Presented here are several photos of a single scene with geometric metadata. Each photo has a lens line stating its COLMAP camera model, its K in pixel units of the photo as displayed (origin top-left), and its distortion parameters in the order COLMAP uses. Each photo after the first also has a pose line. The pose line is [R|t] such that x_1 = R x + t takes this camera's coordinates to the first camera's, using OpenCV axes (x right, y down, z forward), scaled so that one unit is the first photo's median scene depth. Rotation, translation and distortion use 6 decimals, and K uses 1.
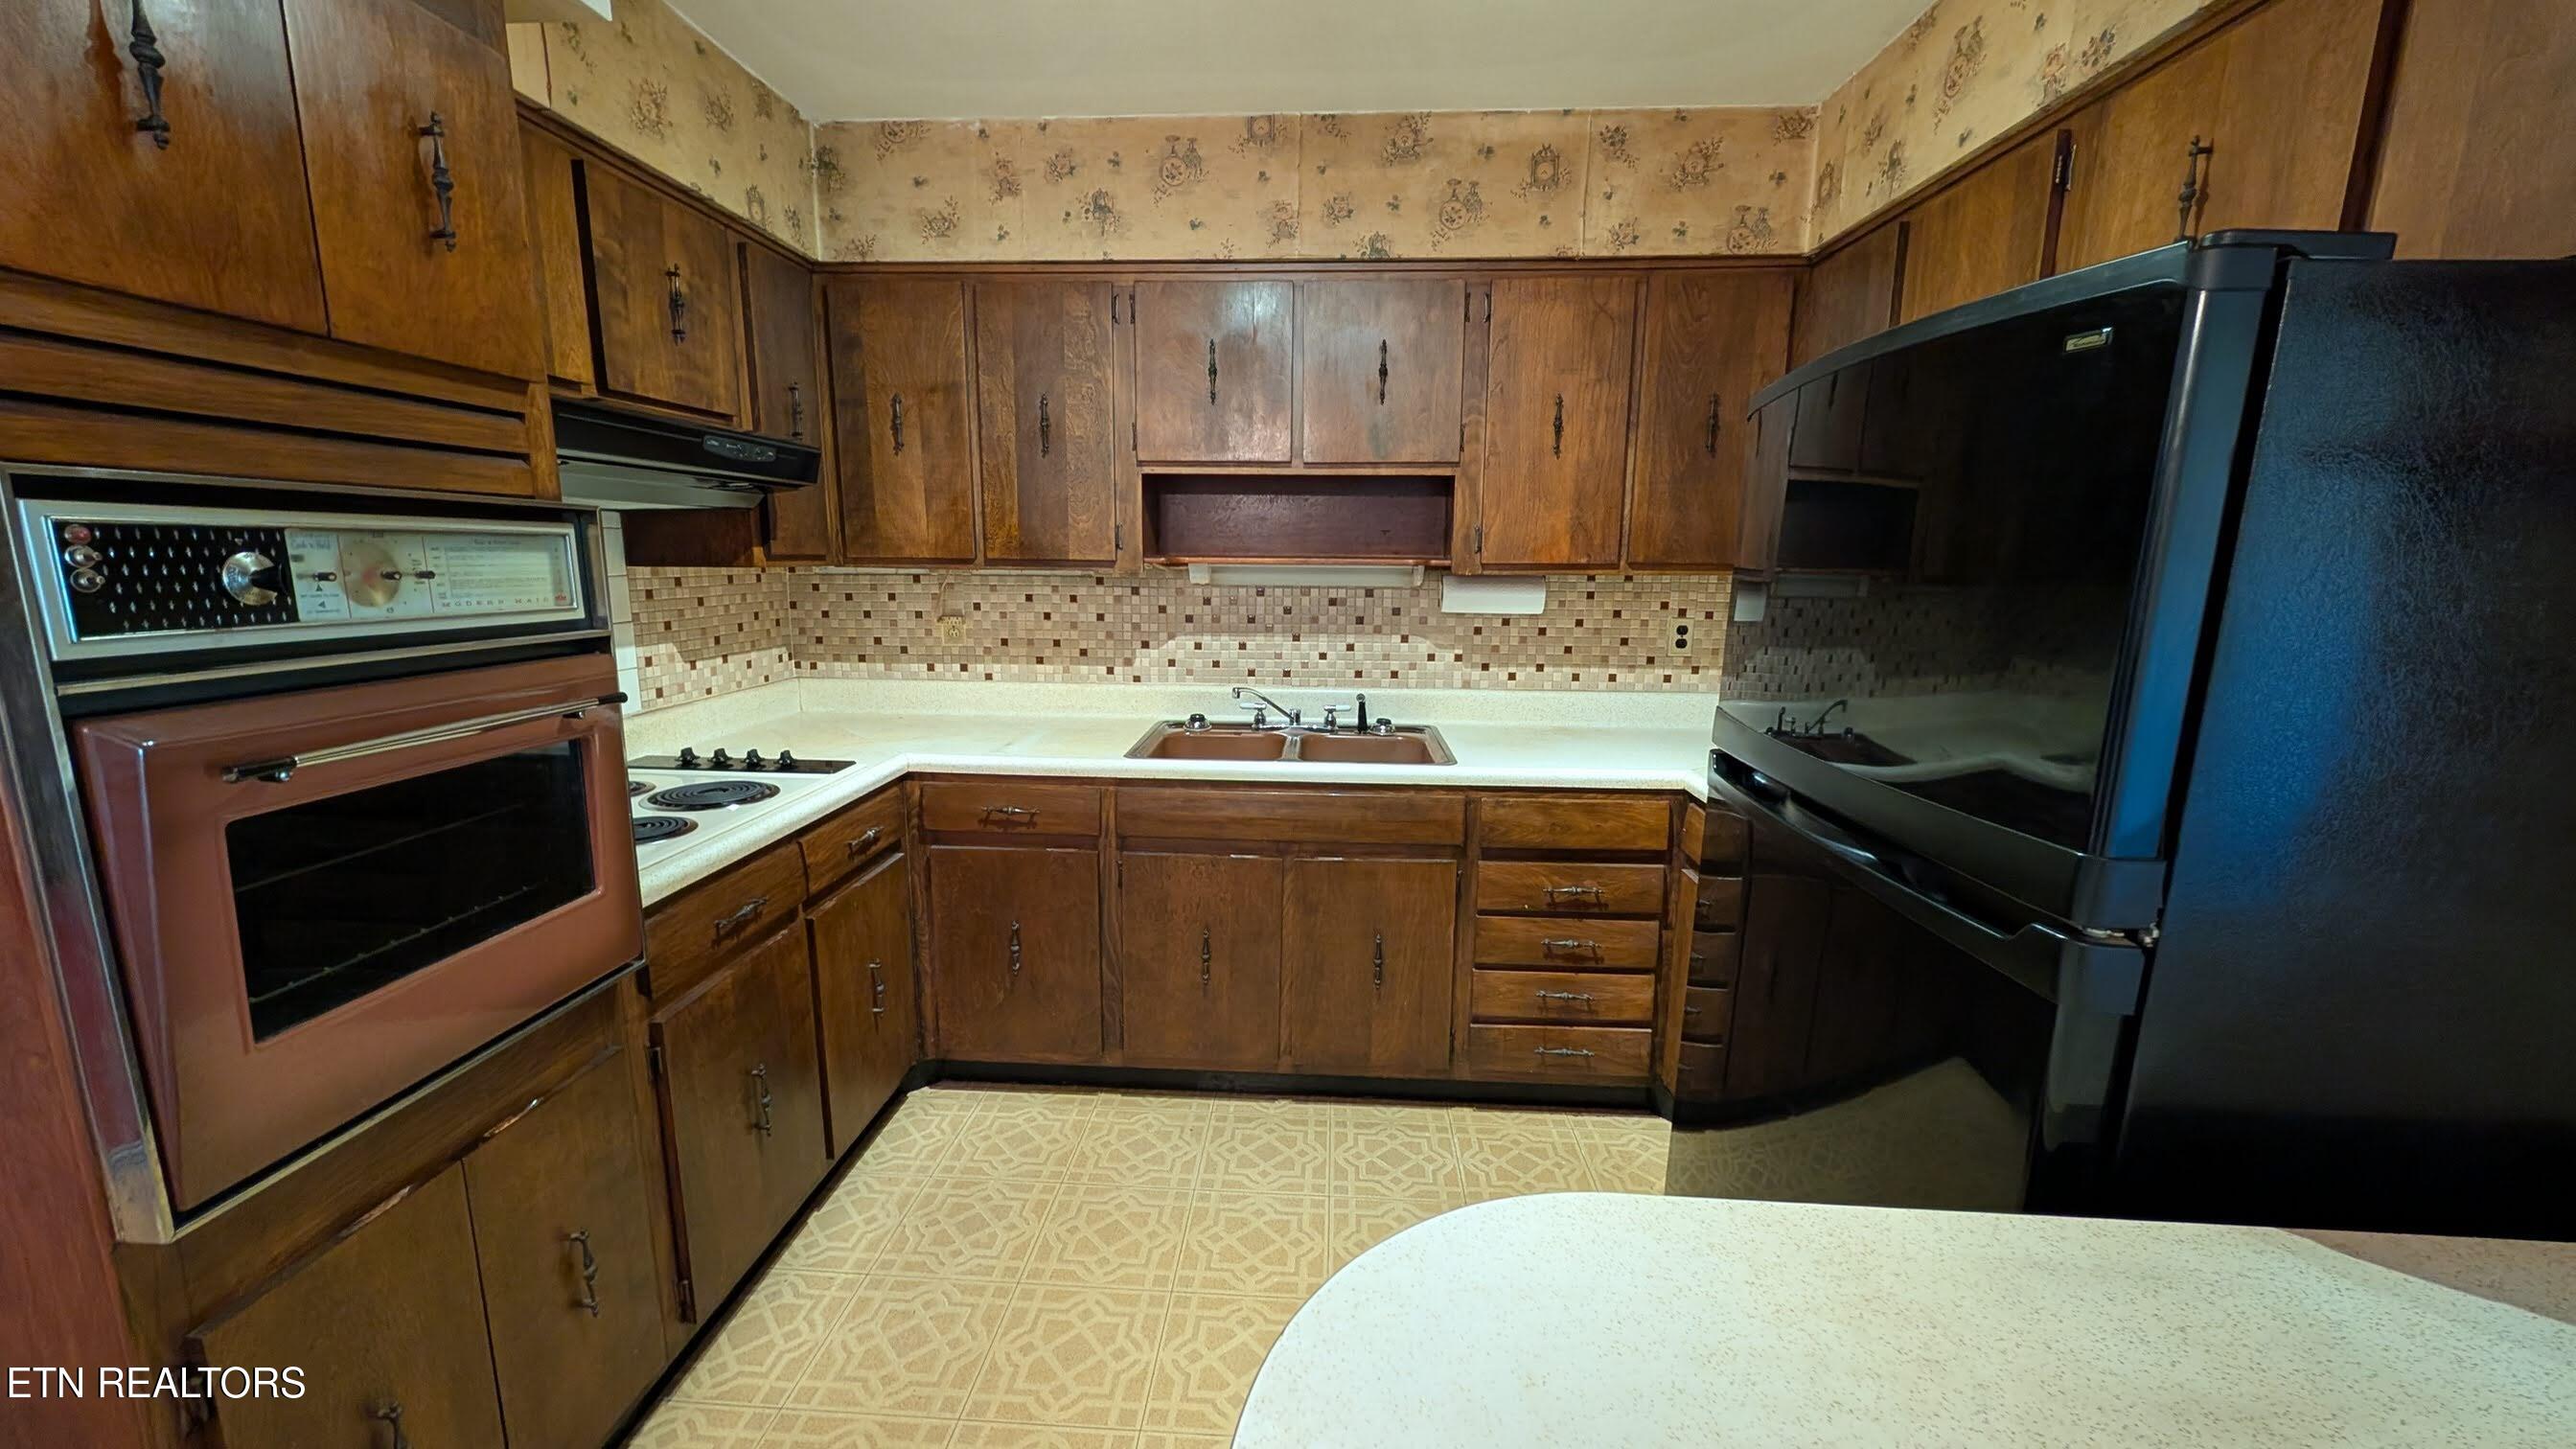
lens RADIAL K [[966.3, 0, 1281.4], [0, 966.3, 729.8], [0, 0, 1]] dist [-0.001010, 0.000476]
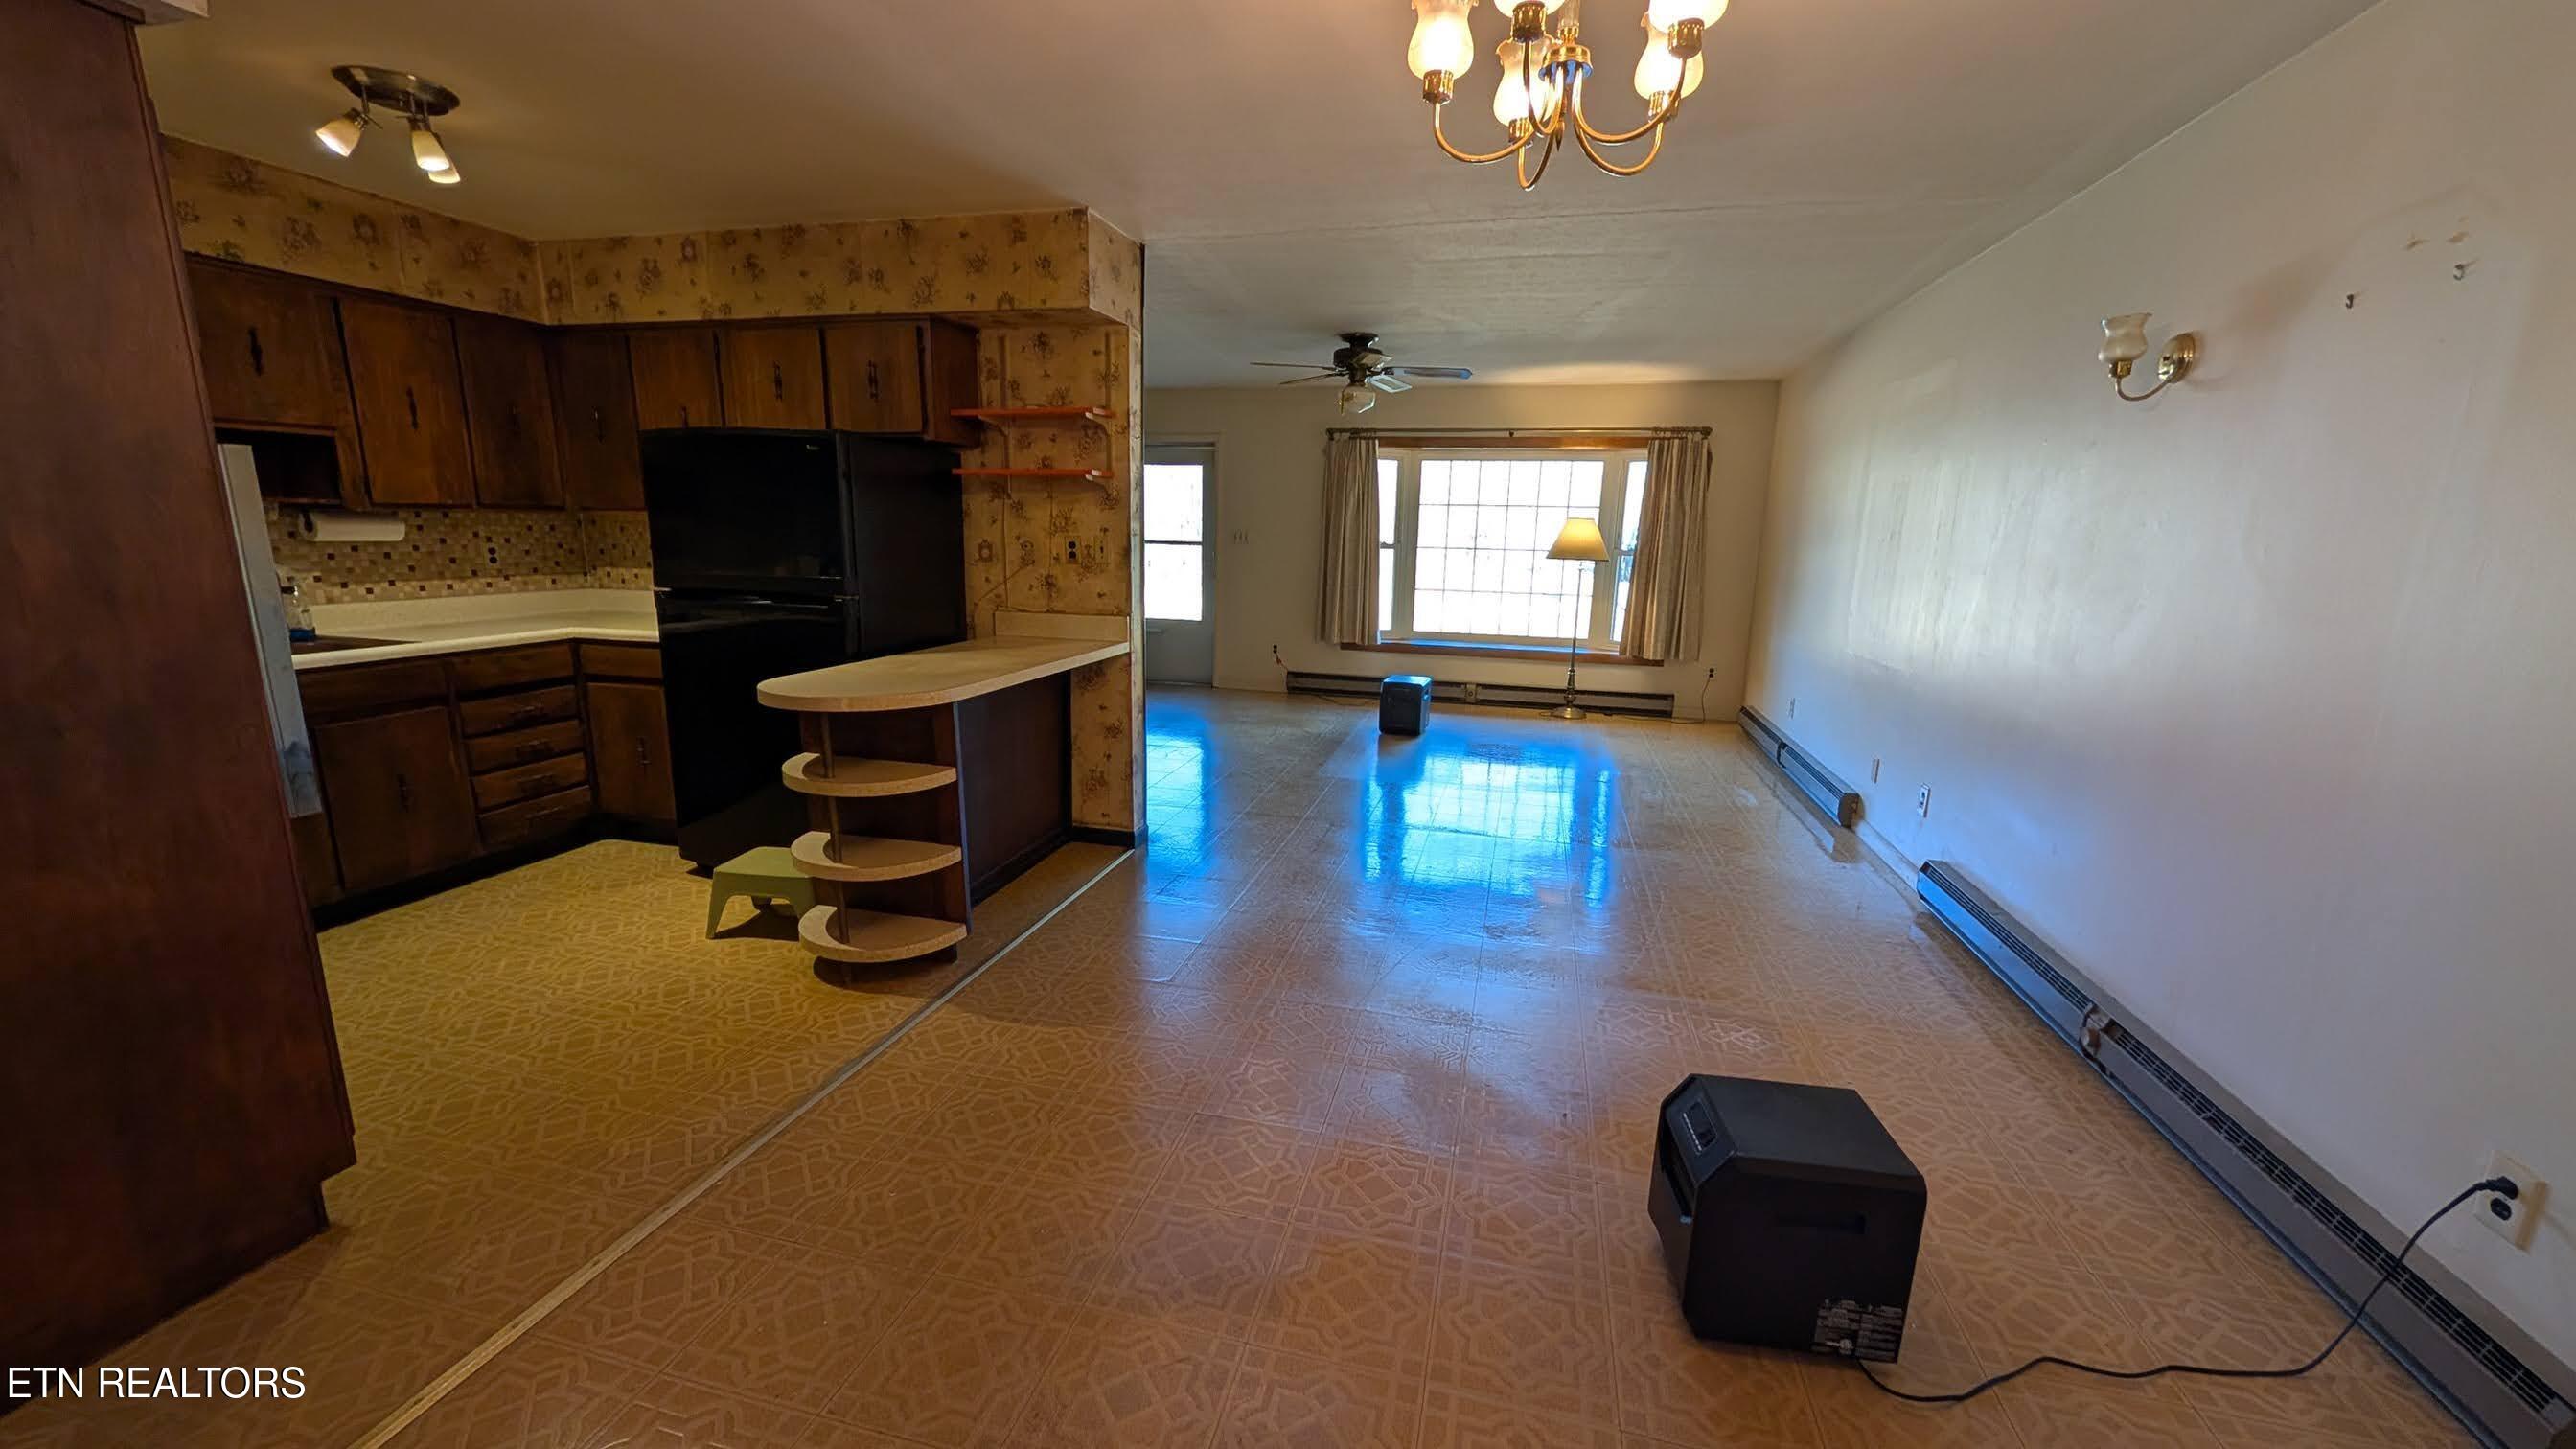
lens RADIAL K [[966.3, 0, 1277.3], [0, 966.3, 727.7], [0, 0, 1]] dist [-0.001010, 0.000476]
pose [[0.198269, -0.205717, 0.958316, -0.979564], [0.161250, 0.971250, 0.175132, 0.113439], [-0.966792, 0.119806, 0.225741, -0.555367]]
